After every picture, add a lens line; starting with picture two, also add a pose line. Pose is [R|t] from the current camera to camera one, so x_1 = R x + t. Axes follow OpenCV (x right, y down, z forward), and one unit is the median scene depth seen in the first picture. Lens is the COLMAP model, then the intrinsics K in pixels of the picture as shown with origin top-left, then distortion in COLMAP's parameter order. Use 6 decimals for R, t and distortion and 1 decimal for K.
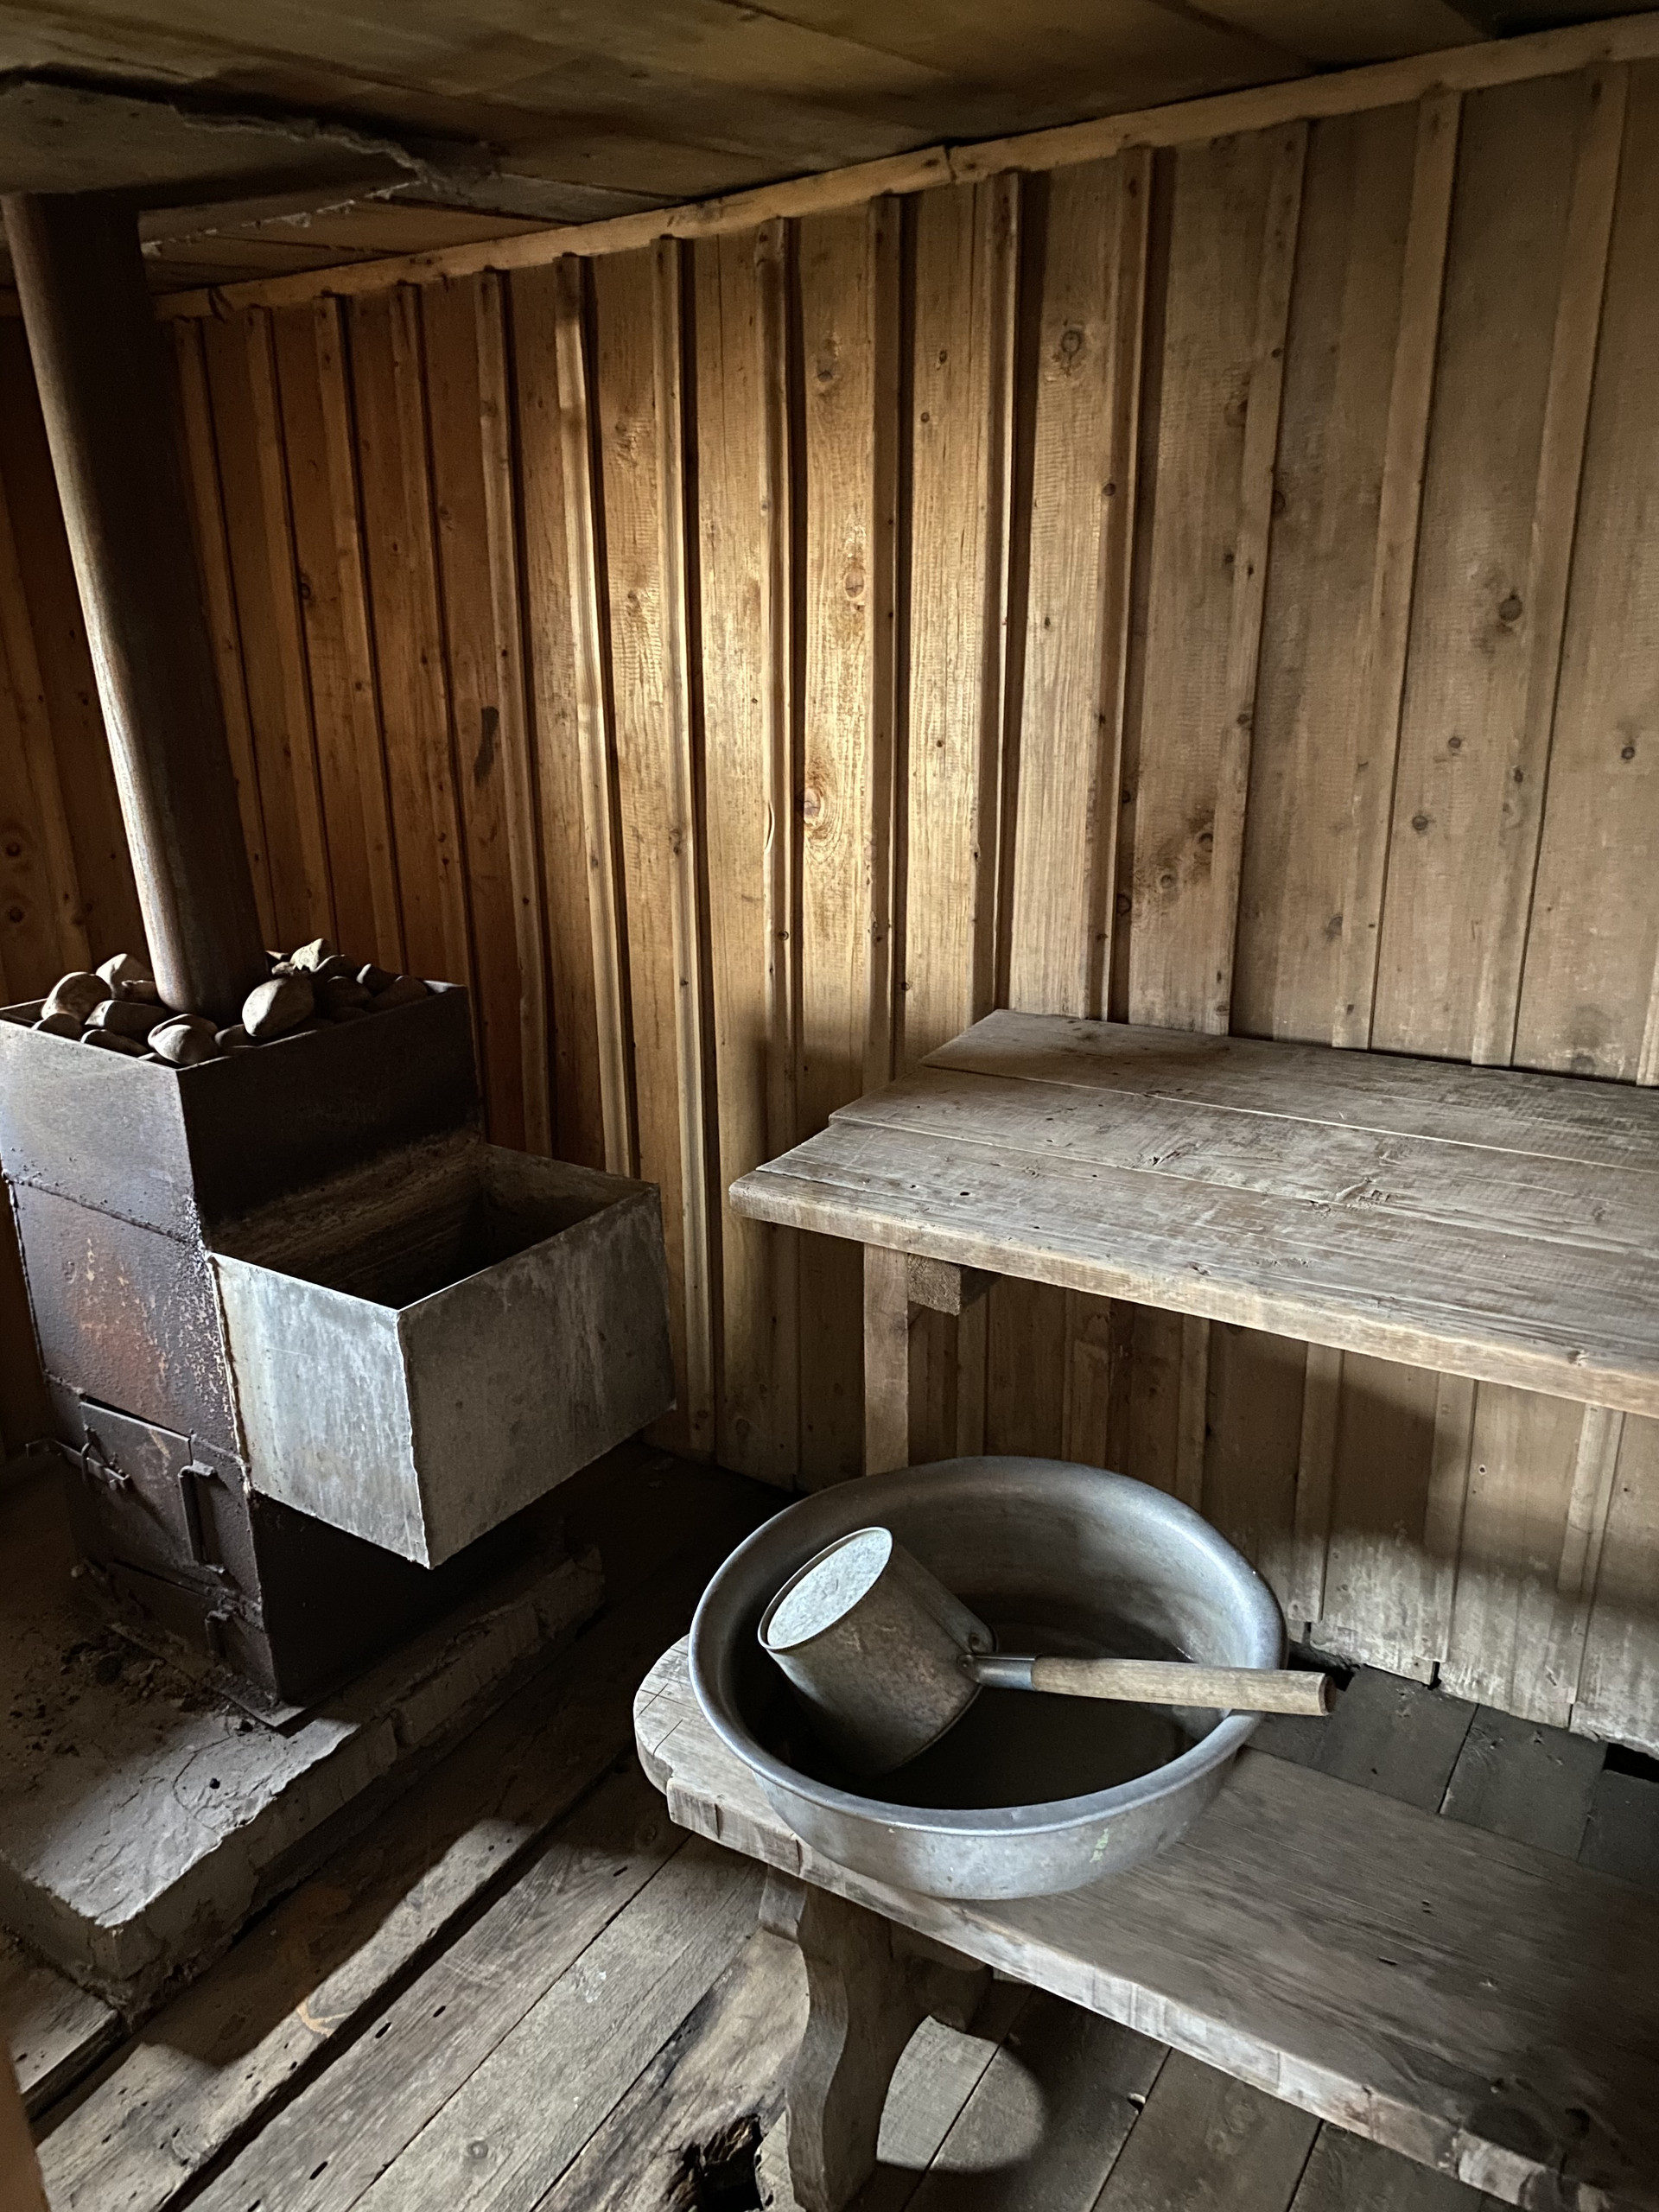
lens RADIAL K [[1611.6, 0, 896.9], [0, 1611.6, 1107.9], [0, 0, 1]] dist [0.004260, -0.005807]
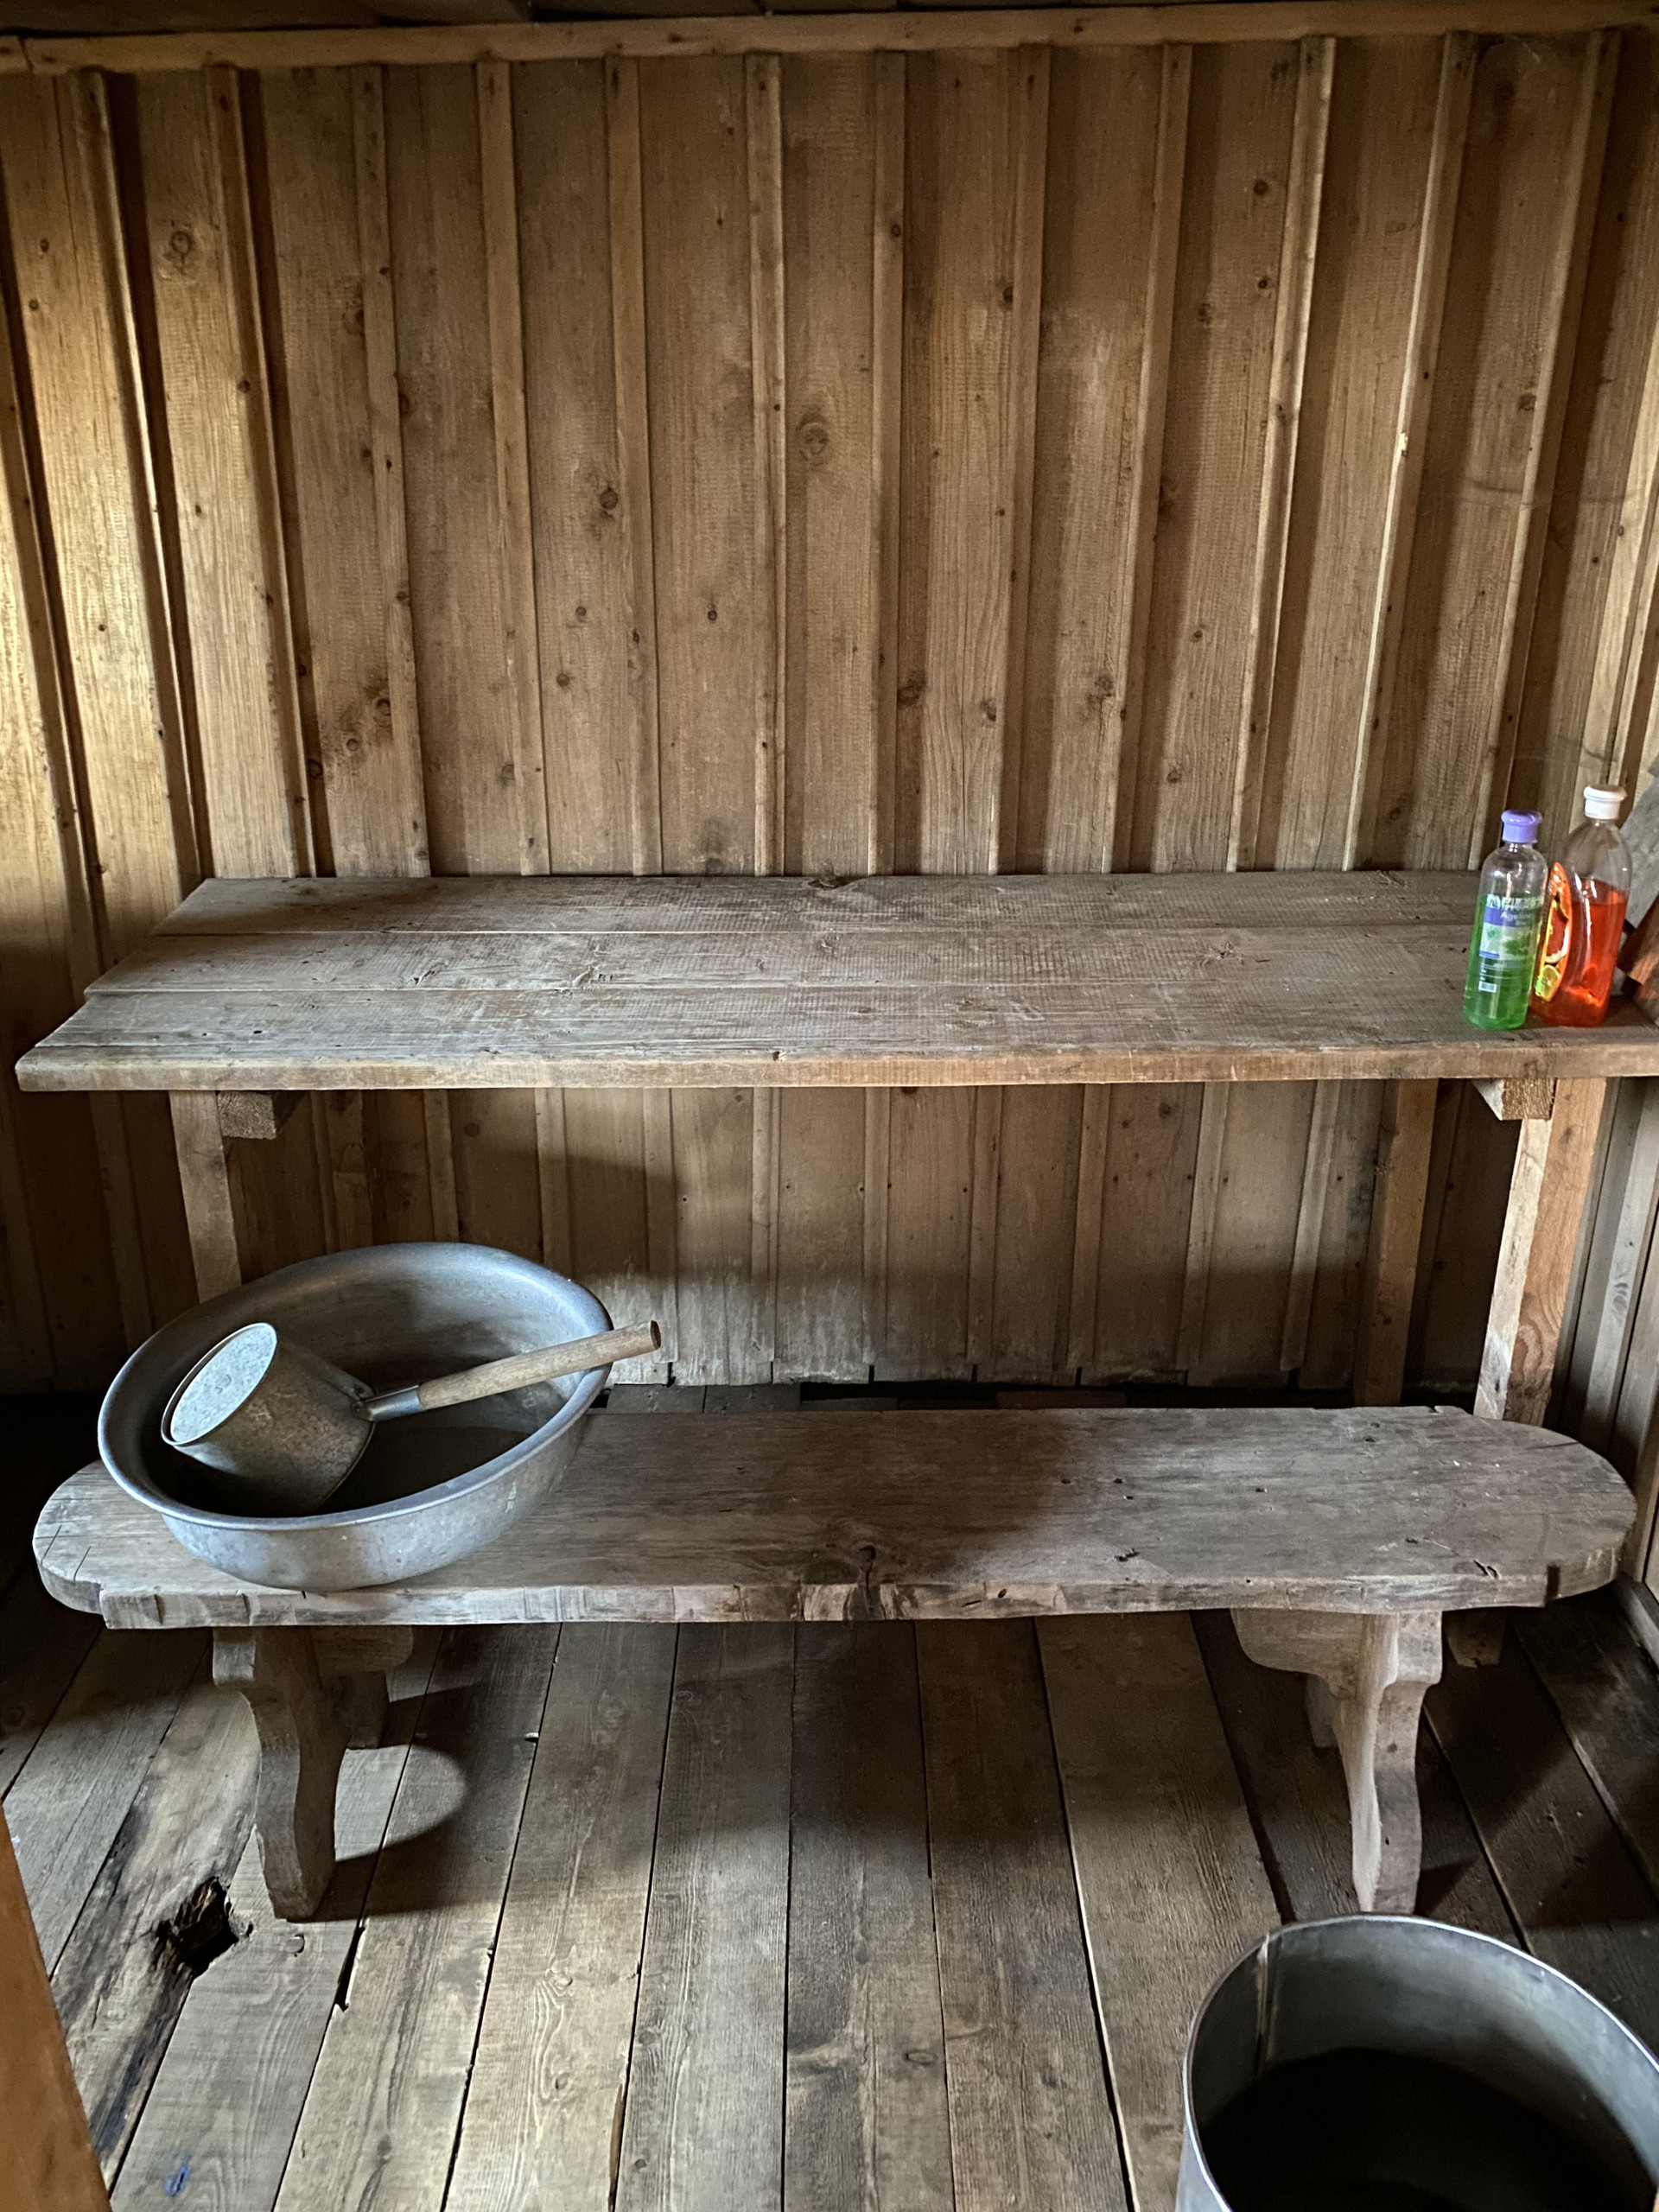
lens RADIAL K [[1718.8, 0, 829.5], [0, 1718.8, 1106.0], [0, 0, 1]] dist [-0.010541, 0.003940]
pose [[0.851695, -0.173759, 0.494392, -0.198133], [0.144906, 0.984732, 0.096463, 0.041953], [-0.503605, -0.010517, 0.863870, -0.212145]]
